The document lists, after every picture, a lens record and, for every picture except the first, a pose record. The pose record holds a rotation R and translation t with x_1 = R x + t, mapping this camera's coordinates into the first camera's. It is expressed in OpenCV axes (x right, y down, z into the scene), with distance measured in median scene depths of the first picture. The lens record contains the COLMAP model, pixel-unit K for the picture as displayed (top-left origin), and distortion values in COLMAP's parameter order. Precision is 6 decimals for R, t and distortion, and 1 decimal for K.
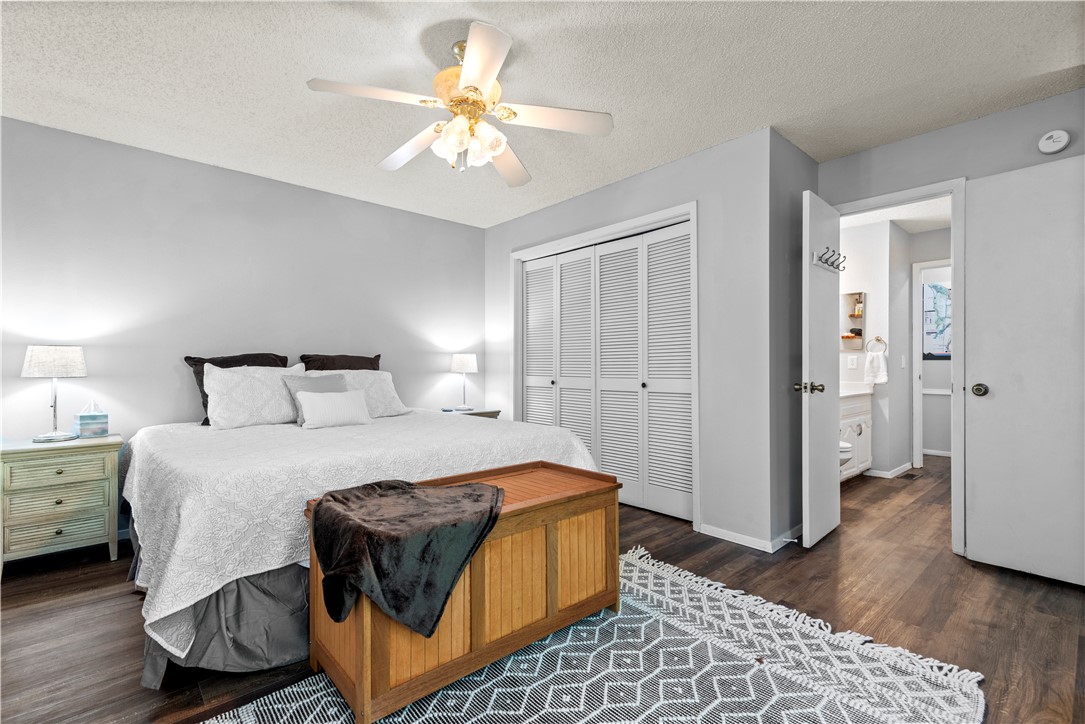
lens RADIAL K [[496.0, 0, 542.4], [0, 496.0, 365.5], [0, 0, 1]] dist [-0.001315, 0.000239]
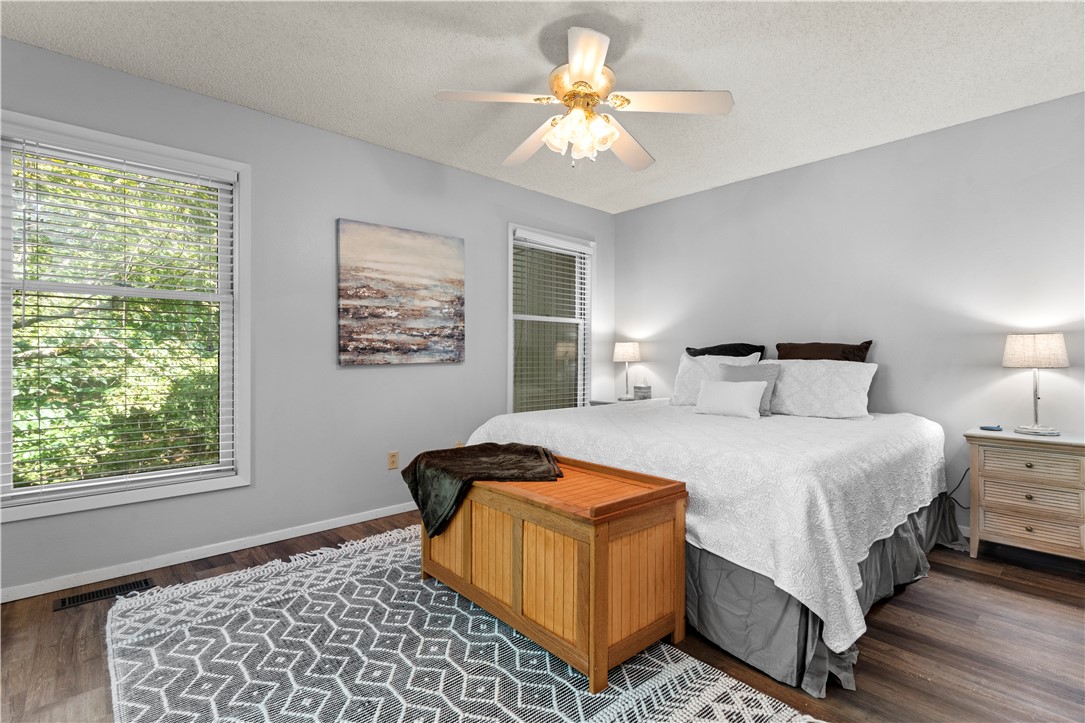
lens RADIAL K [[496.0, 0, 536.1], [0, 496.0, 358.8], [0, 0, 1]] dist [-0.001315, 0.000239]
pose [[0.007565, 0.010768, -0.999913, 1.288870], [0.000890, 0.999942, 0.010775, -0.007157], [0.999971, -0.000971, 0.007555, 1.338197]]
